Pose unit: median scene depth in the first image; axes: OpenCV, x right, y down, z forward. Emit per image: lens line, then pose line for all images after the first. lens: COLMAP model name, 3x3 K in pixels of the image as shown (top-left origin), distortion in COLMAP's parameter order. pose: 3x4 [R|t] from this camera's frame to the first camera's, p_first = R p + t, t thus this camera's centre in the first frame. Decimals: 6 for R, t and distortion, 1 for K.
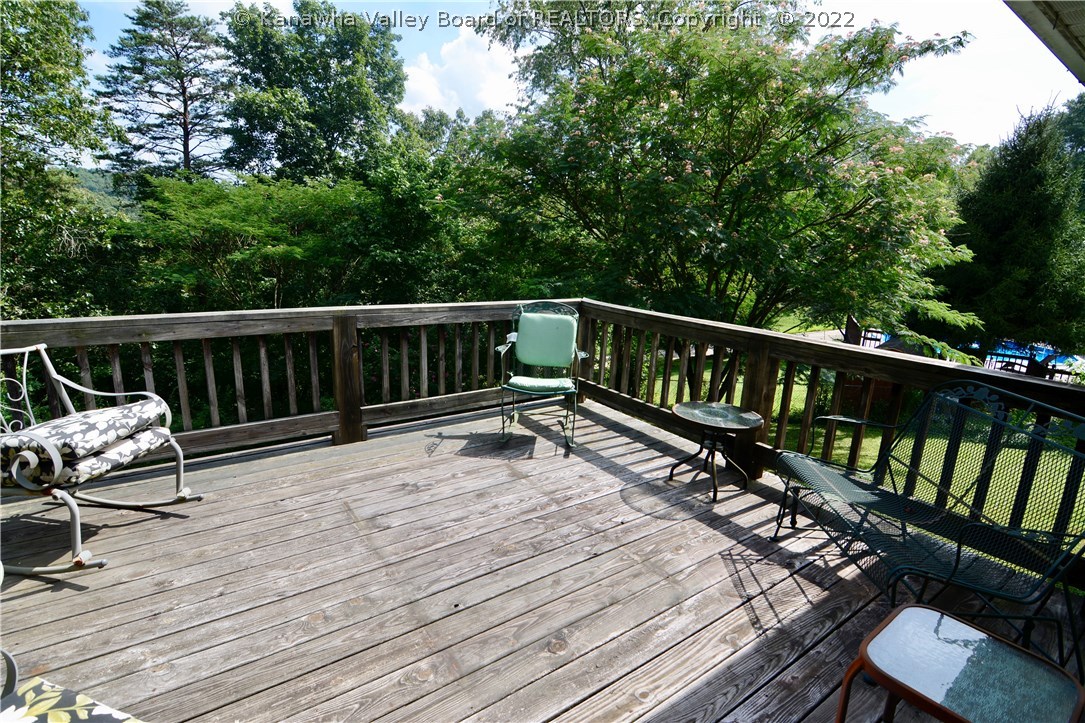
lens RADIAL K [[526.7, 0, 542.6], [0, 526.7, 368.7], [0, 0, 1]] dist [-0.003736, -0.014534]
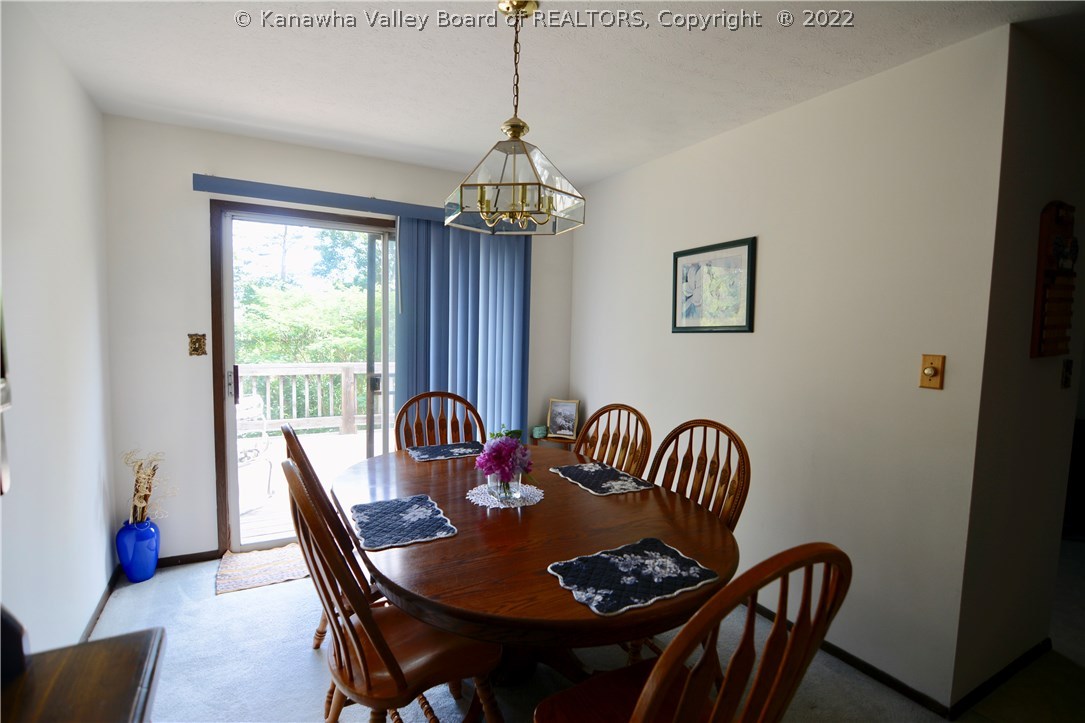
lens RADIAL K [[526.7, 0, 542.6], [0, 526.7, 368.7], [0, 0, 1]] dist [-0.003736, -0.014534]
pose [[0.993030, -0.006970, -0.117659, 0.115166], [-0.012962, 0.985736, -0.167797, 0.044969], [0.117150, 0.168152, 0.978775, -0.168219]]
